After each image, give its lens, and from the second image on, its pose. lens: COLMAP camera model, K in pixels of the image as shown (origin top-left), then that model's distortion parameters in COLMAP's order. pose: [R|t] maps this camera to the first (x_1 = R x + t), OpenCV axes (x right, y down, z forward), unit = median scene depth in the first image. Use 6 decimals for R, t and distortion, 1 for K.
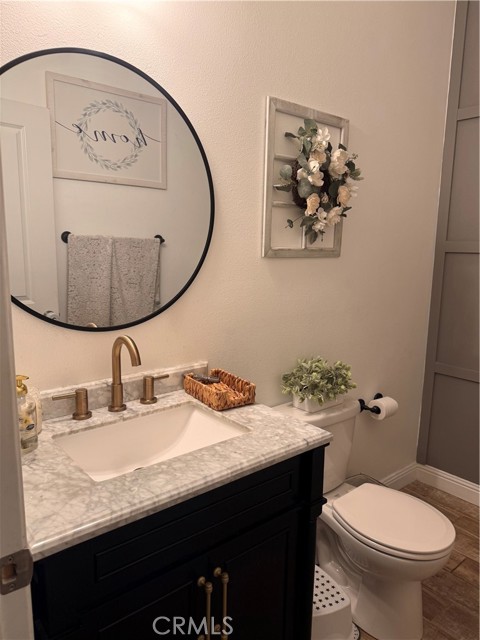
lens RADIAL K [[449.7, 0, 235.8], [0, 449.7, 324.0], [0, 0, 1]] dist [0.048765, -0.064452]
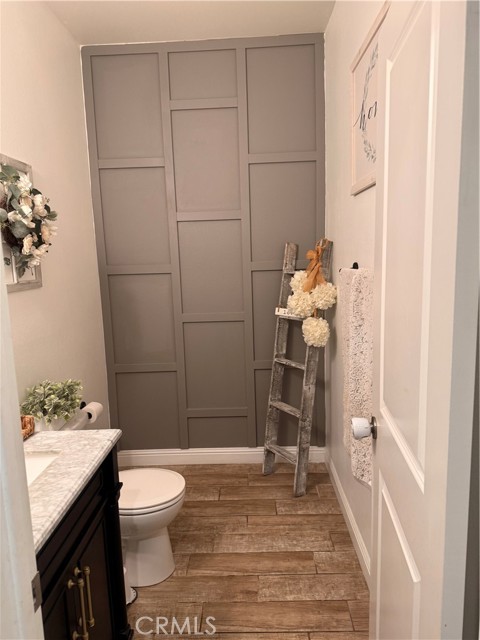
lens RADIAL K [[449.7, 0, 245.4], [0, 449.7, 317.5], [0, 0, 1]] dist [0.048765, -0.064452]
pose [[0.642478, -0.142803, 0.752880, -0.334940], [0.171768, 0.984320, 0.040122, -0.041912], [-0.746805, 0.103543, 0.656933, -0.093434]]
